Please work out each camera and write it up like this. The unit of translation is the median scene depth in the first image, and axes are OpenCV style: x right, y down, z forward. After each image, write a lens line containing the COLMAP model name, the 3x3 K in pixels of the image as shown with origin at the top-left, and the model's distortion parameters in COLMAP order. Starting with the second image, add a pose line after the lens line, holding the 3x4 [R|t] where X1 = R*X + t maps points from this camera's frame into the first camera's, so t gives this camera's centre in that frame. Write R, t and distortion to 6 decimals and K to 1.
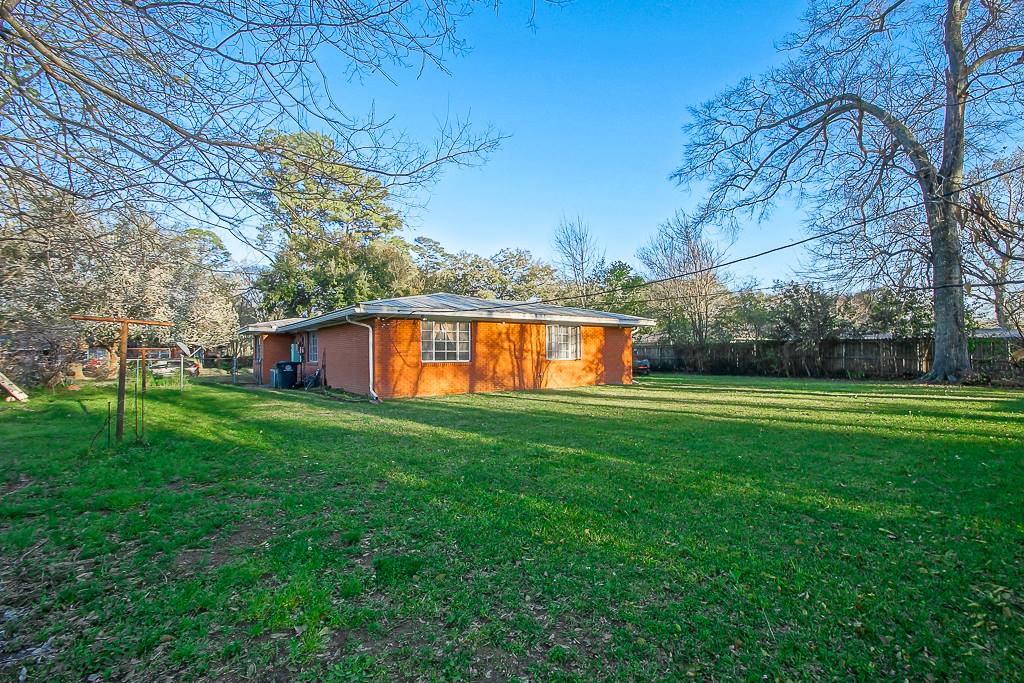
lens RADIAL K [[457.7, 0, 505.0], [0, 457.7, 342.8], [0, 0, 1]] dist [-0.012768, -0.007897]
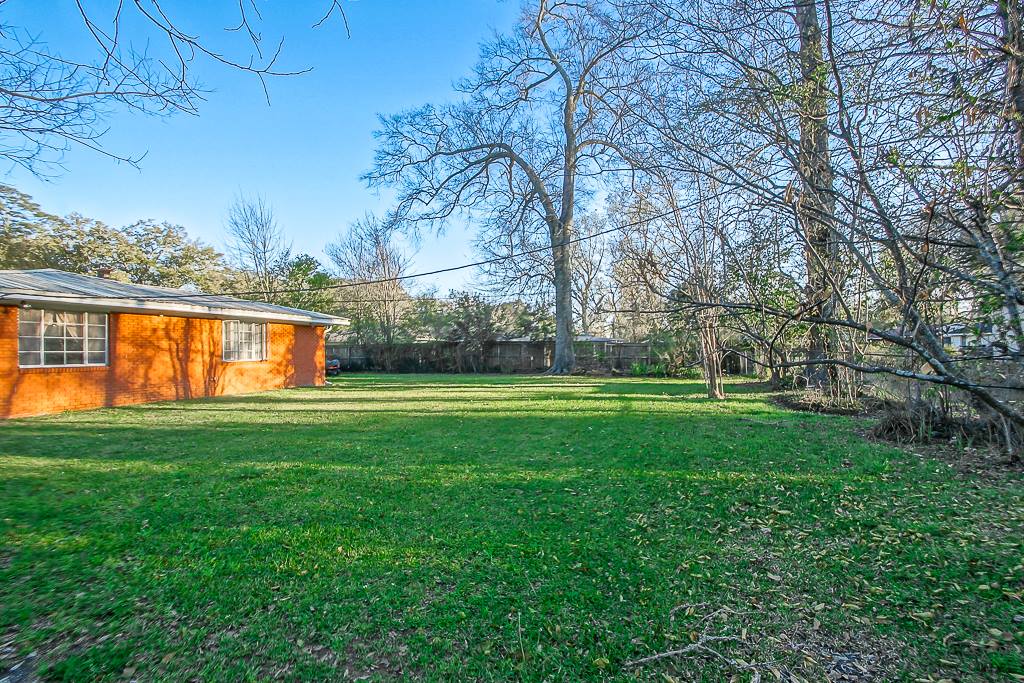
lens RADIAL K [[457.7, 0, 512.1], [0, 457.7, 342.3], [0, 0, 1]] dist [-0.012768, -0.007897]
pose [[0.779175, 0.010659, 0.626716, -0.020405], [-0.010608, 0.999936, -0.003819, -0.001544], [-0.626717, -0.003673, 0.779239, 0.008478]]
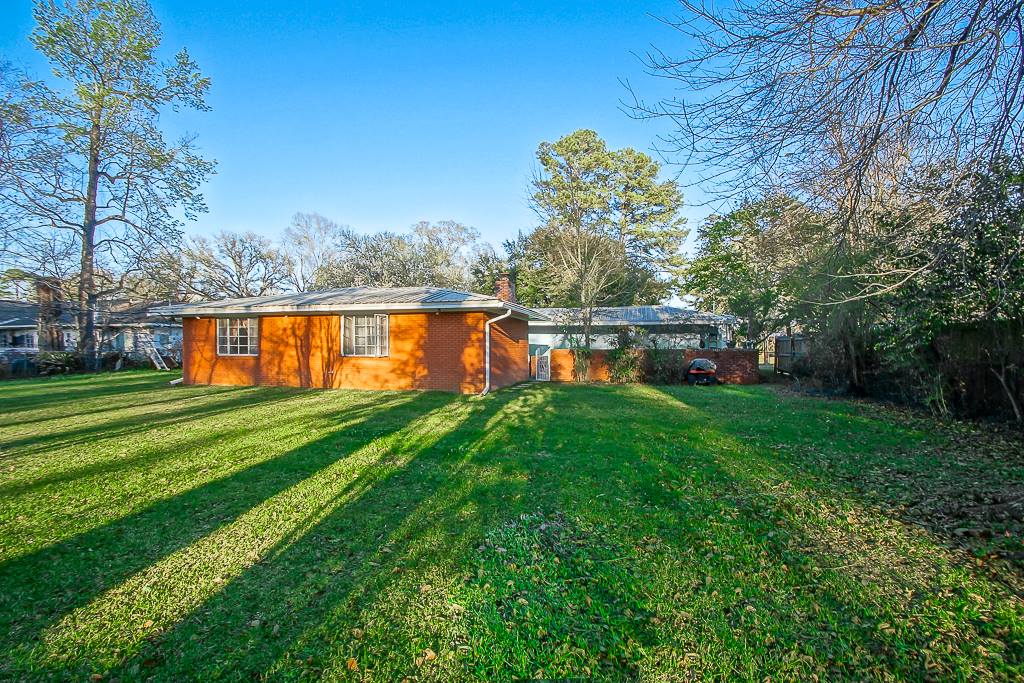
lens RADIAL K [[457.7, 0, 512.1], [0, 457.7, 335.9], [0, 0, 1]] dist [-0.012768, -0.007897]
pose [[0.681421, 0.009340, -0.731832, 0.971238], [0.009279, 0.999728, 0.021399, -0.019758], [0.731833, -0.021373, 0.681149, 0.666807]]
